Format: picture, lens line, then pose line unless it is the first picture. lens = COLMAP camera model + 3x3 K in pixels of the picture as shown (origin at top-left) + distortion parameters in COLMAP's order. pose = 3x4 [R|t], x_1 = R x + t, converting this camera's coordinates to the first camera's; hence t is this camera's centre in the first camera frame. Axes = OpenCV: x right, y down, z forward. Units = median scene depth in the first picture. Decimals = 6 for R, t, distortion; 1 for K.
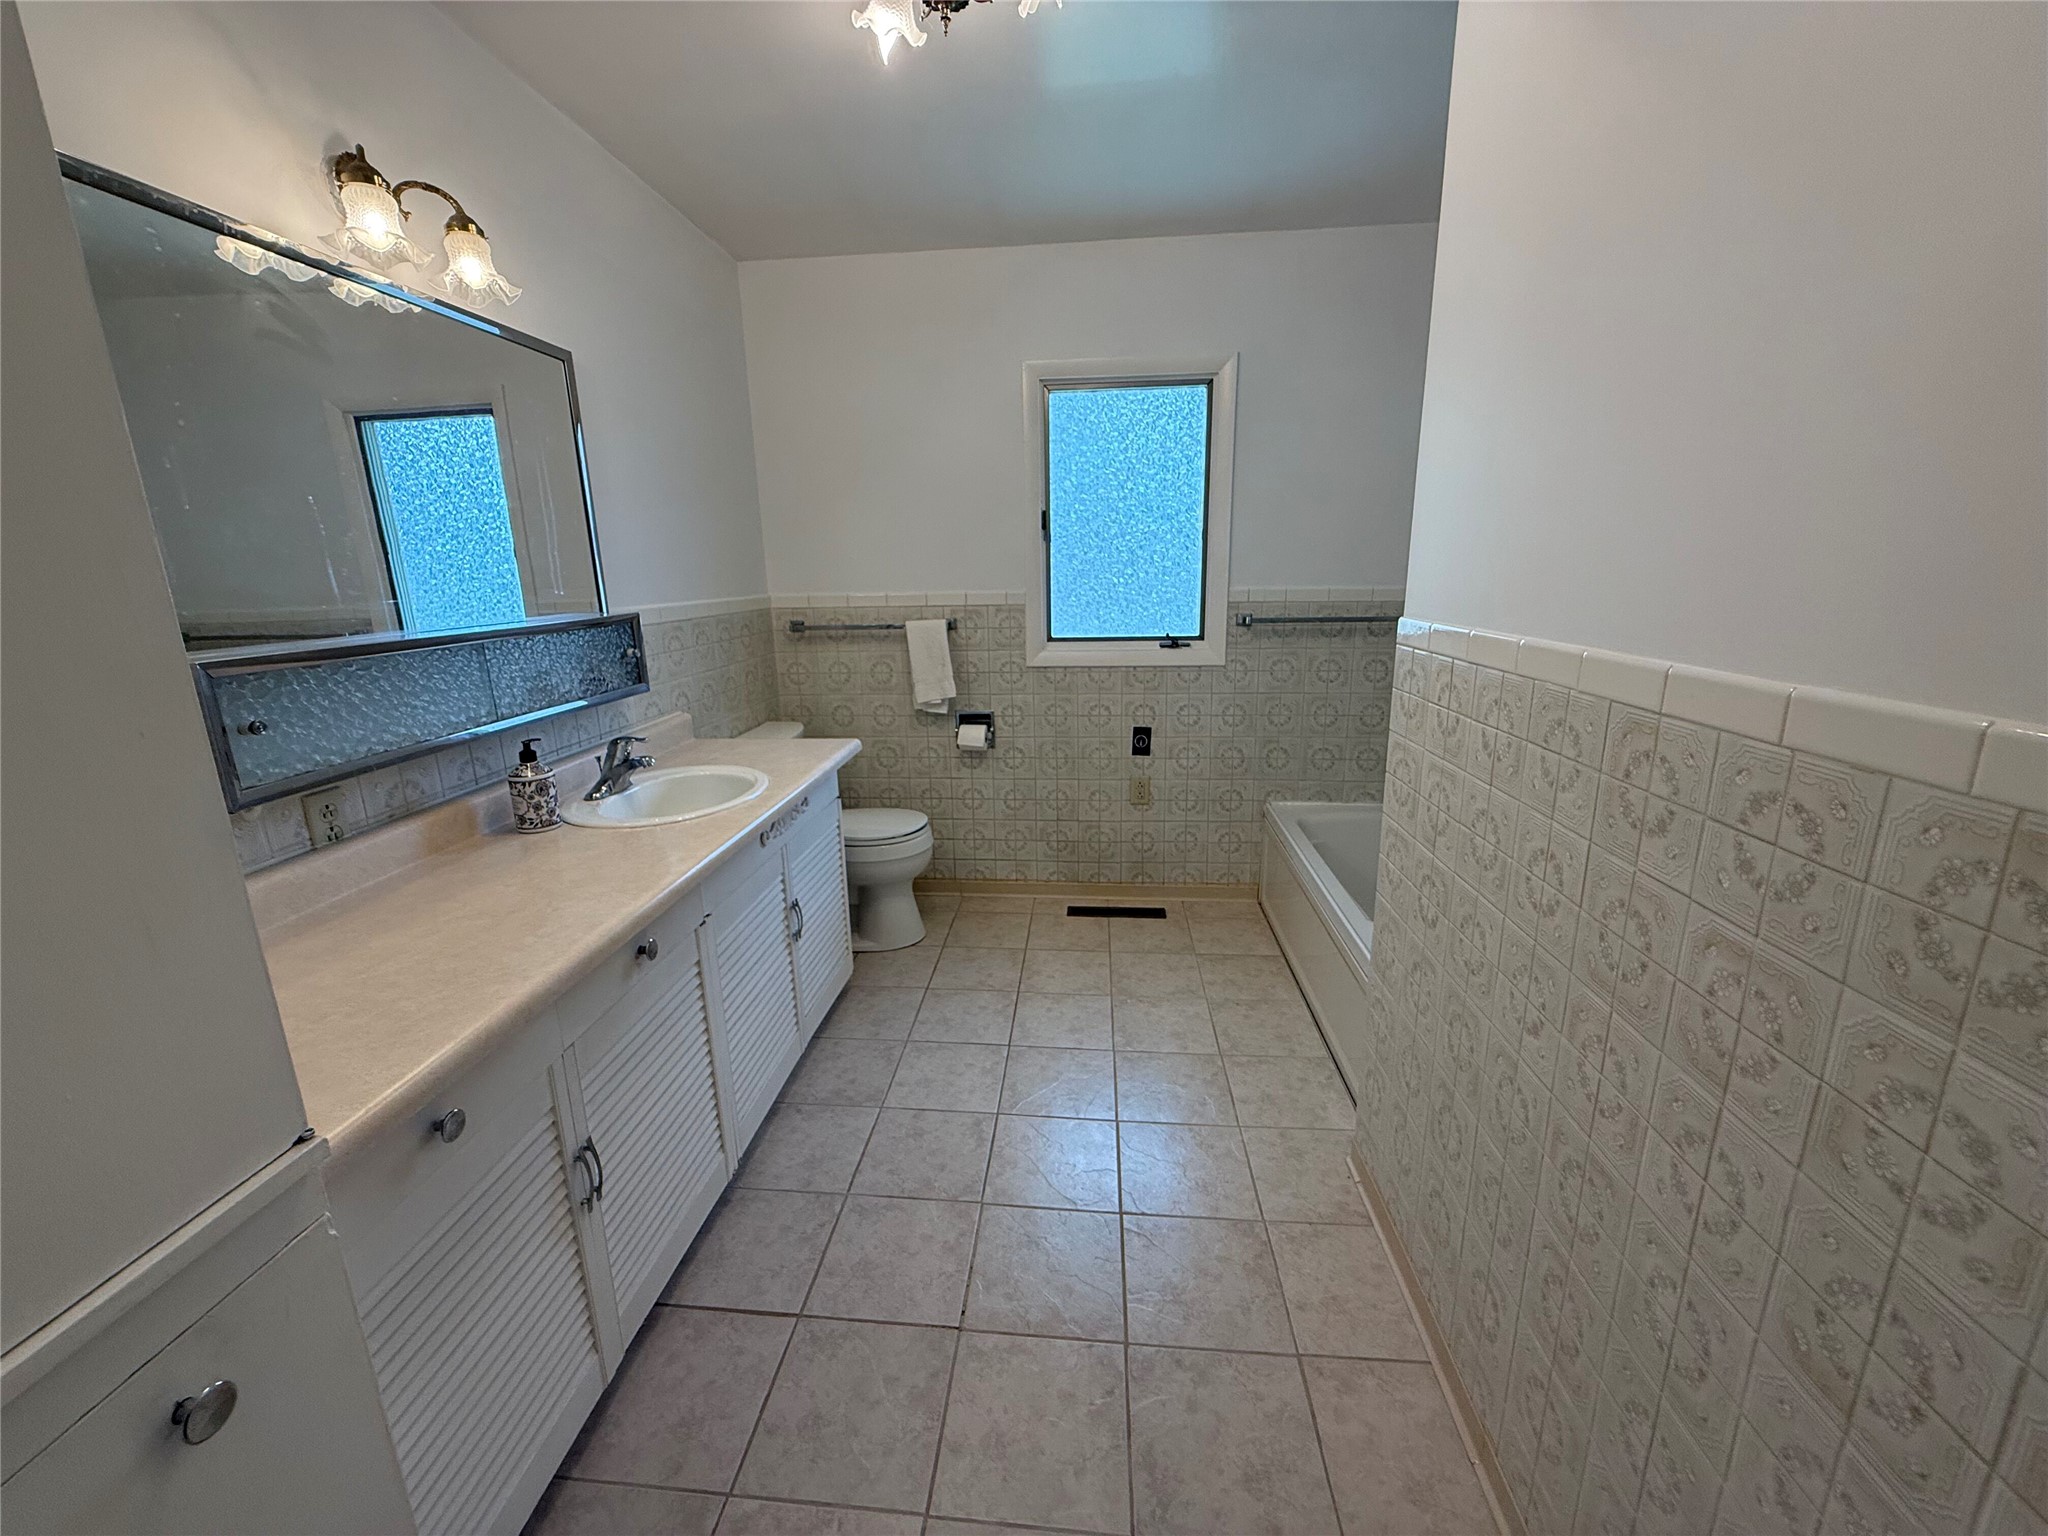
lens RADIAL K [[815.2, 0, 1020.3], [0, 815.2, 764.5], [0, 0, 1]] dist [0.000552, 0.000115]
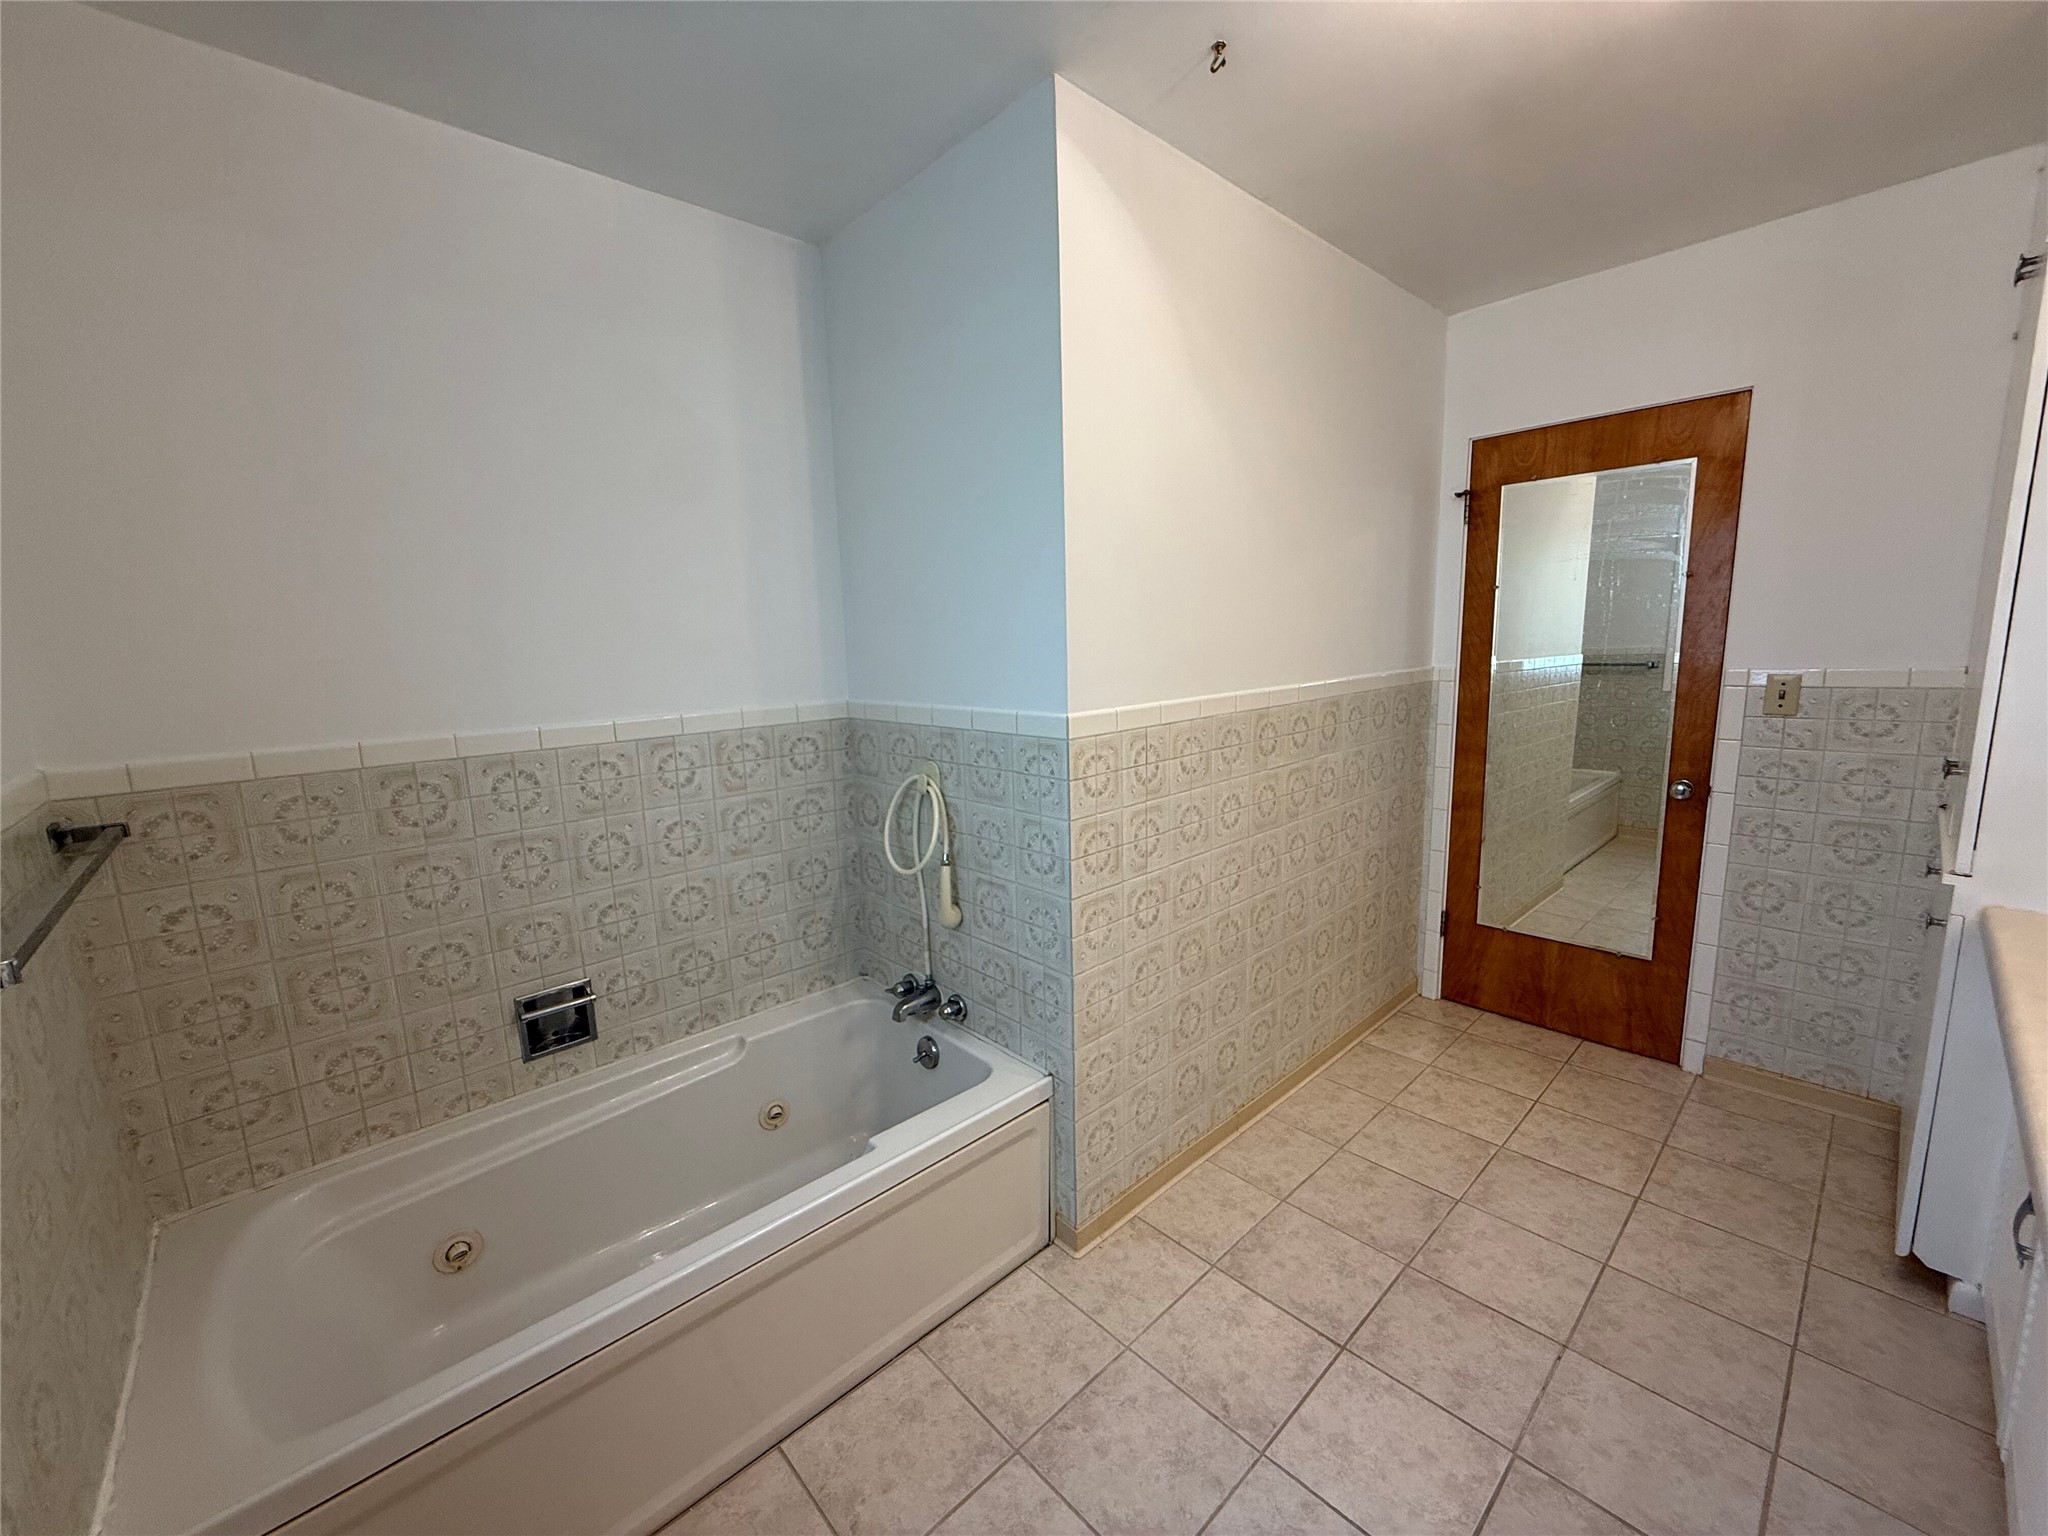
lens RADIAL K [[815.2, 0, 1020.3], [0, 815.2, 764.5], [0, 0, 1]] dist [0.000552, 0.000115]
pose [[-0.739196, -0.064506, 0.670394, -0.309441], [0.205612, 0.926266, 0.315840, -0.725179], [-0.641337, 0.371309, -0.671428, 2.749191]]
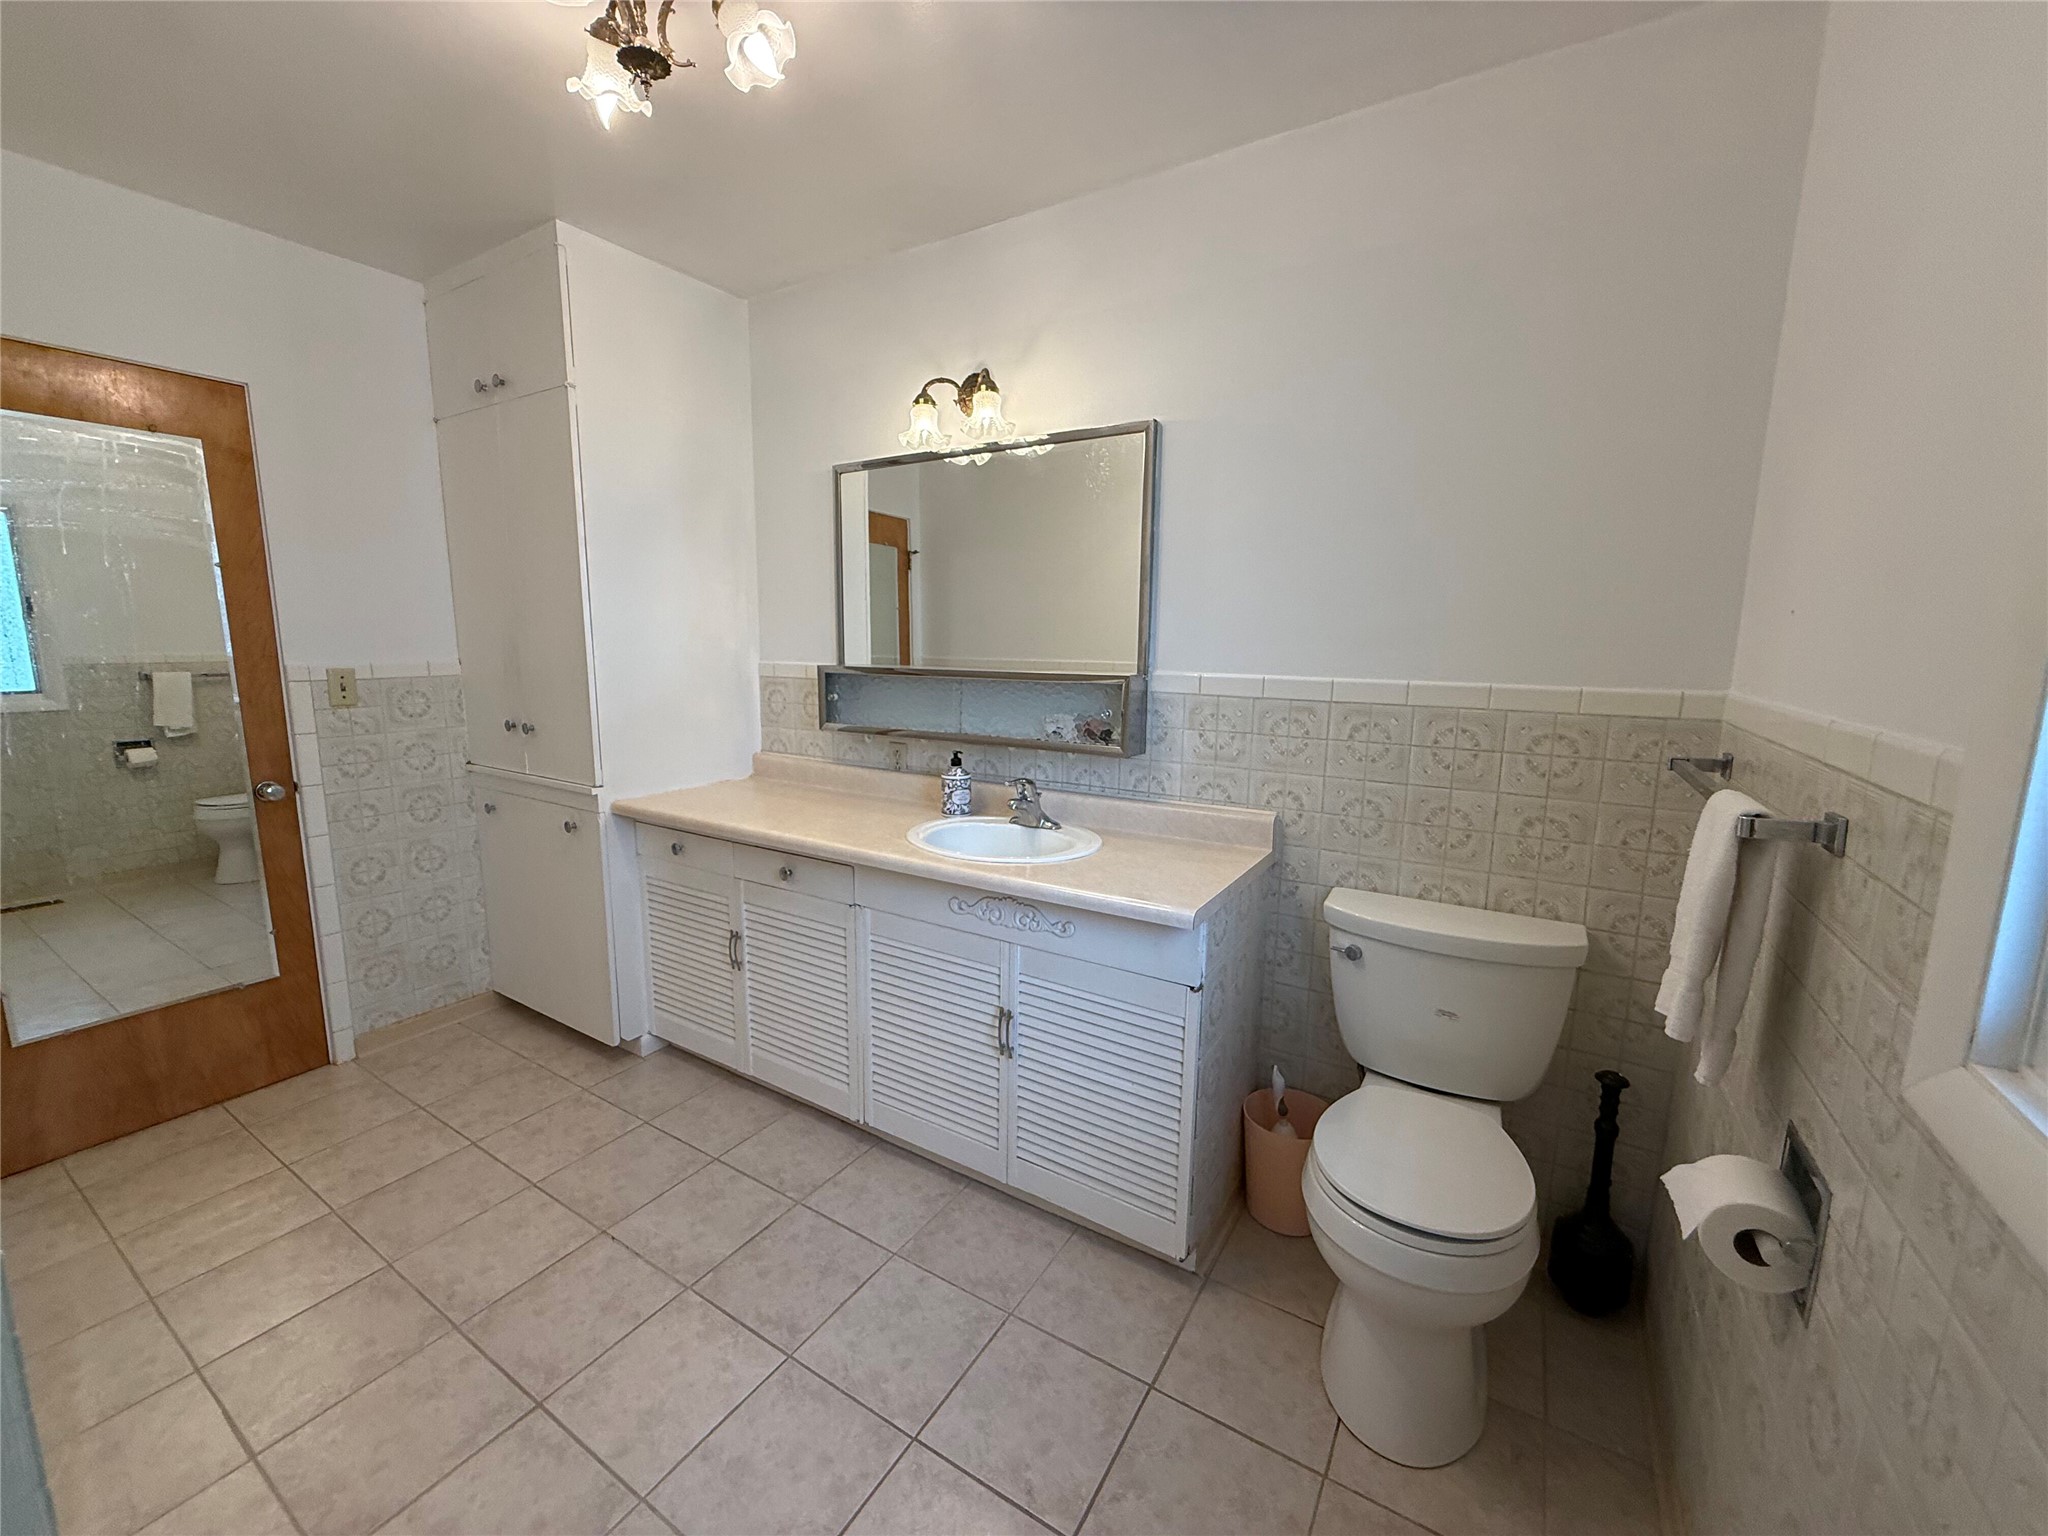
lens RADIAL K [[815.2, 0, 1020.3], [0, 815.2, 764.5], [0, 0, 1]] dist [0.000552, 0.000115]
pose [[-0.455642, 0.150475, -0.877353, 0.900725], [-0.213967, 0.938199, 0.272032, -0.651774], [0.864065, 0.311673, -0.395286, 2.638643]]
